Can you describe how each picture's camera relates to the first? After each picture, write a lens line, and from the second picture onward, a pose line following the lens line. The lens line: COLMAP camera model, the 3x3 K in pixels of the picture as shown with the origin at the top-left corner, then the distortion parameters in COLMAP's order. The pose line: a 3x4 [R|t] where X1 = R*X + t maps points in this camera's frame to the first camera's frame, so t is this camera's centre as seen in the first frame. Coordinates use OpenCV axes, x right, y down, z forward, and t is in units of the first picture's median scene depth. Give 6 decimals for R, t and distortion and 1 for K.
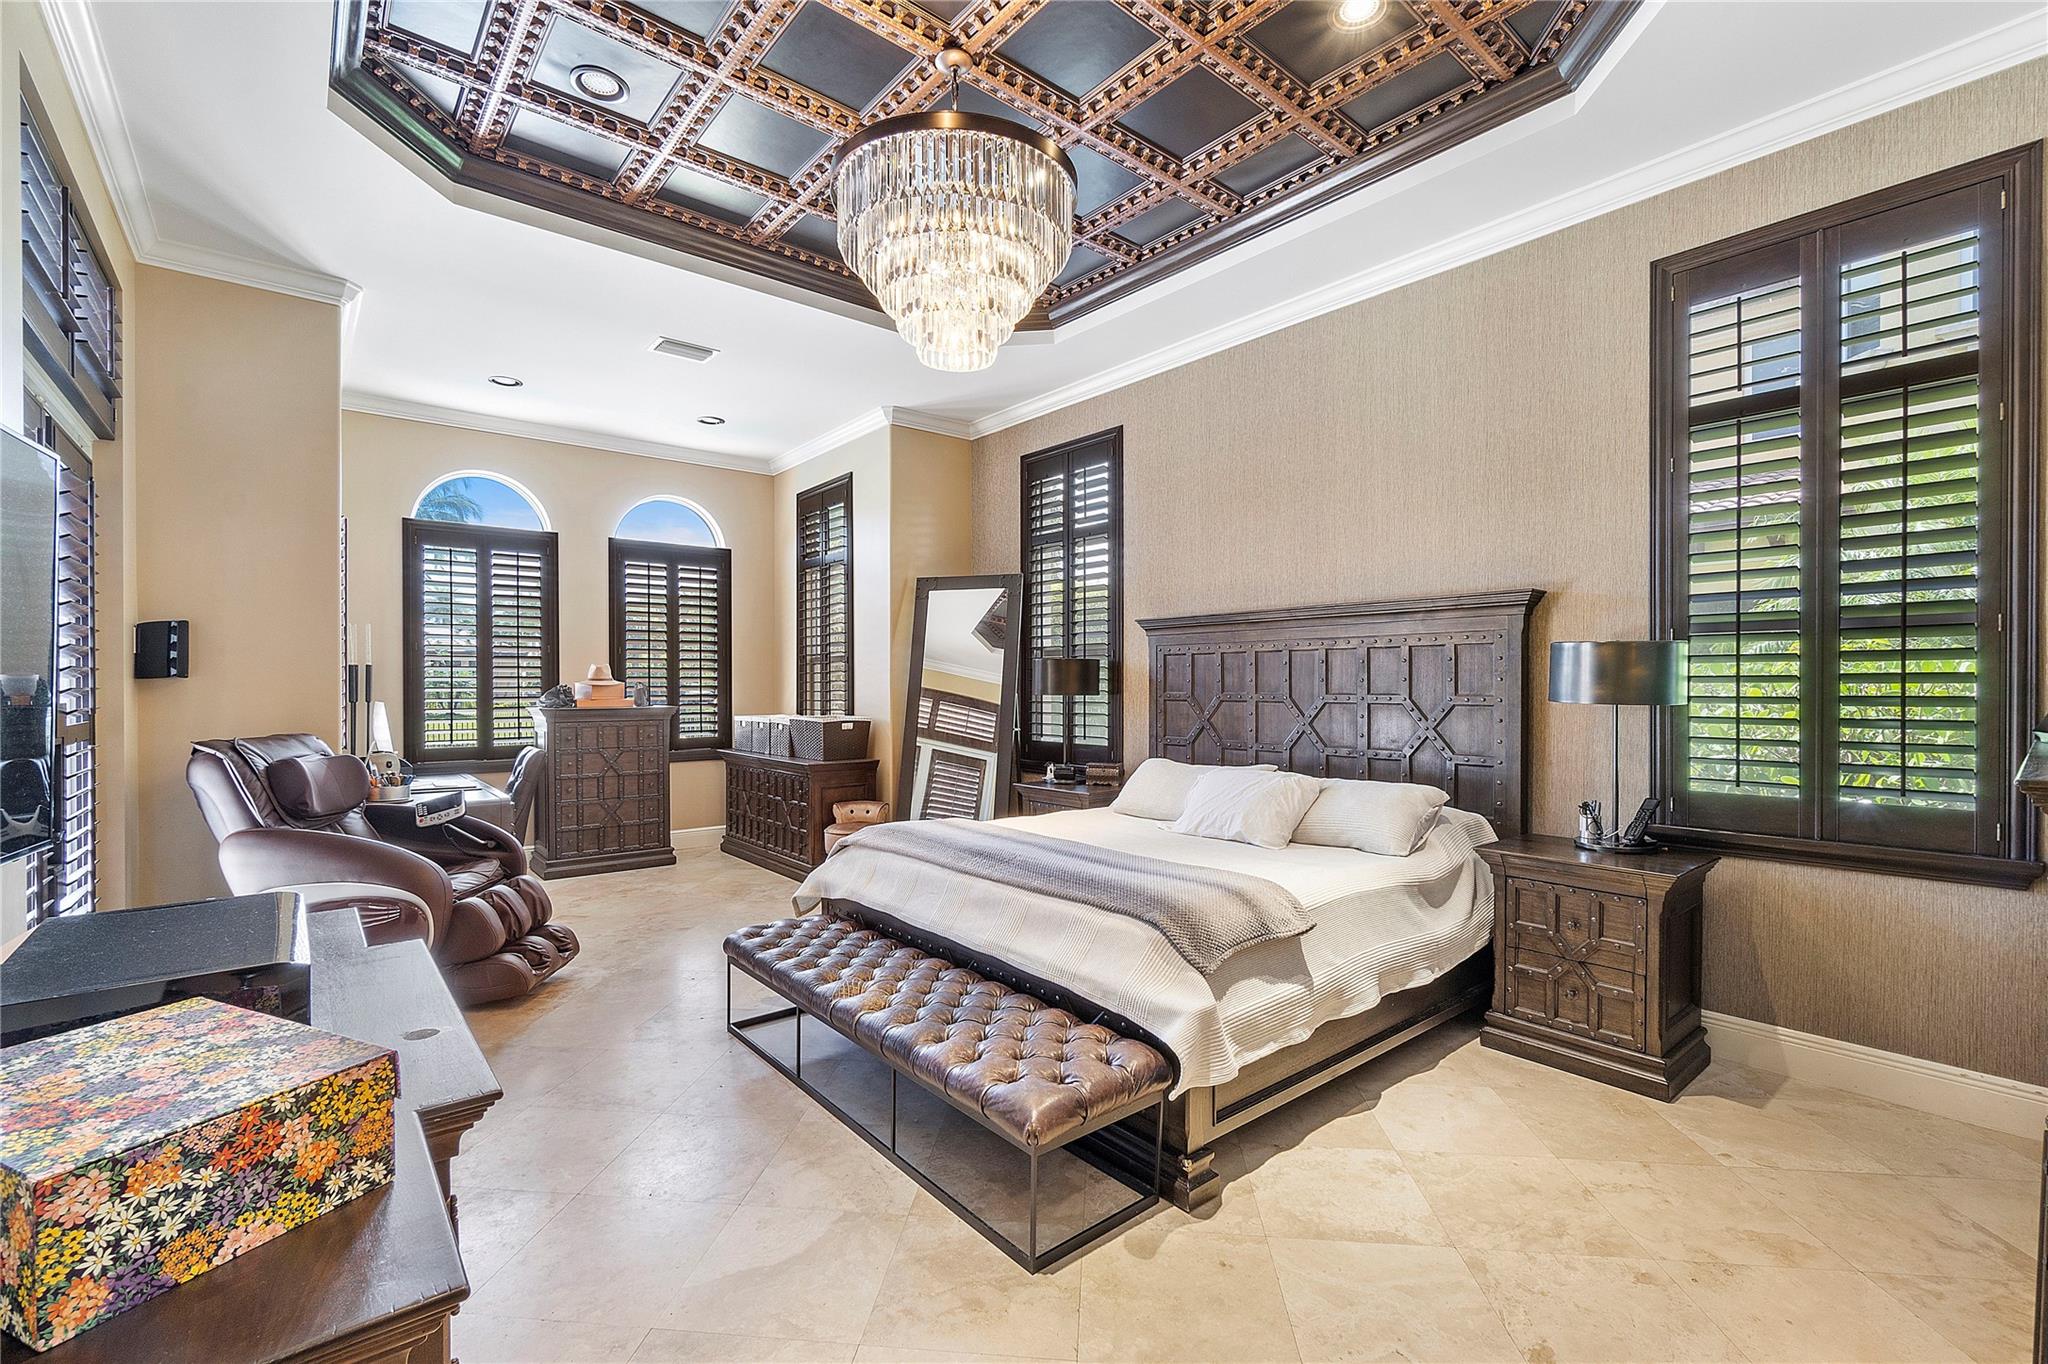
lens RADIAL K [[888.7, 0, 1022.1], [0, 888.7, 683.9], [0, 0, 1]] dist [-0.001629, -0.000401]
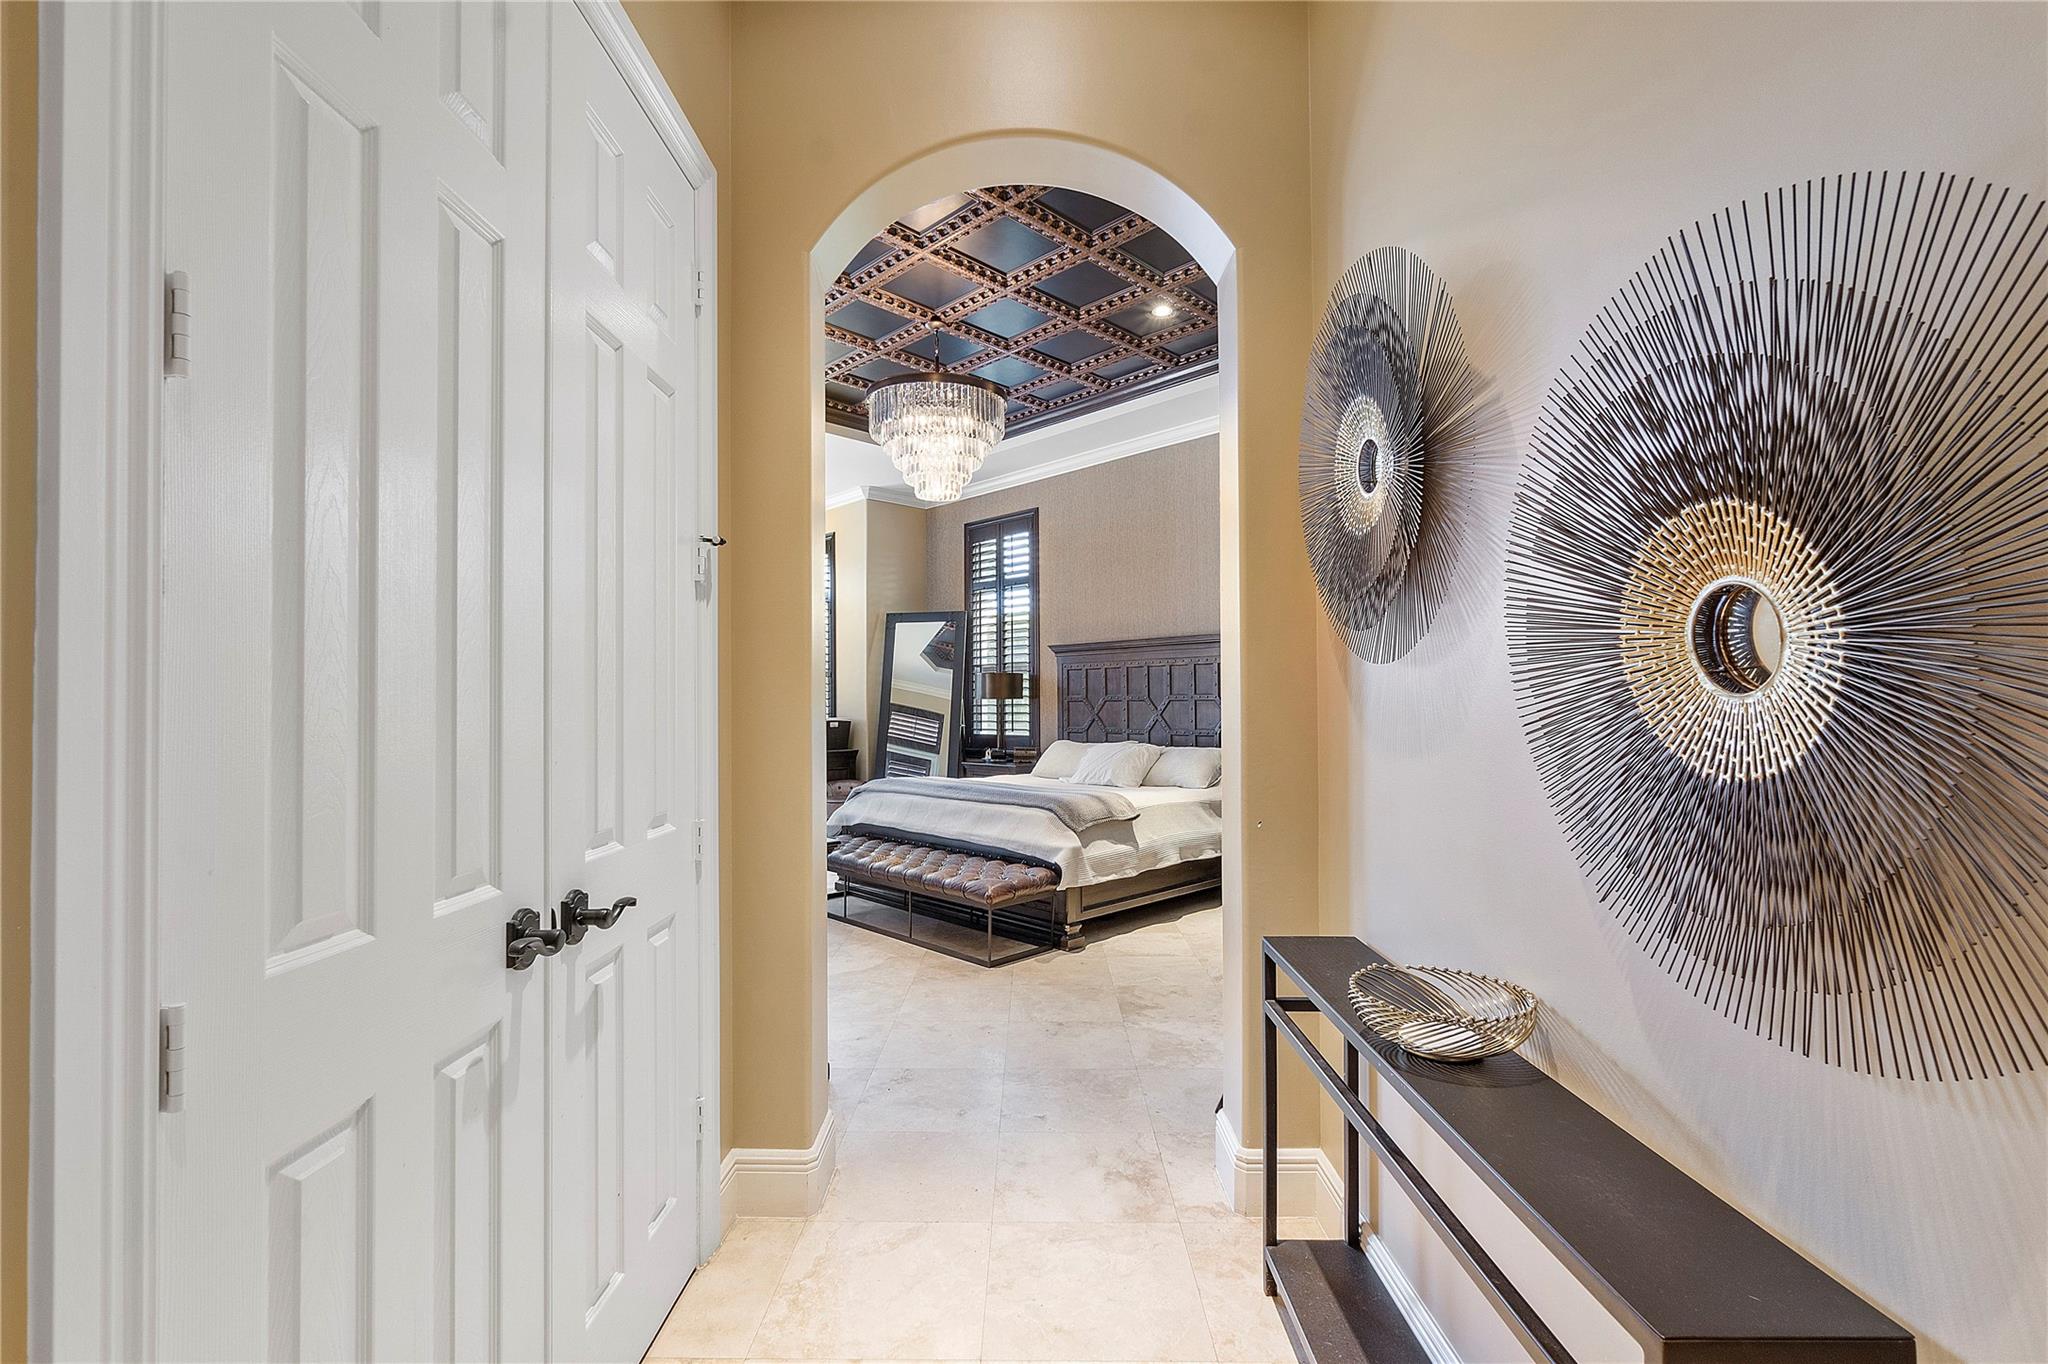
lens RADIAL K [[888.7, 0, 1022.1], [0, 888.7, 683.9], [0, 0, 1]] dist [-0.001629, -0.000401]
pose [[0.996531, -0.003639, 0.083137, -0.033134], [0.005485, 0.999743, -0.021986, 0.021595], [-0.083036, 0.022366, 0.996296, -0.430059]]
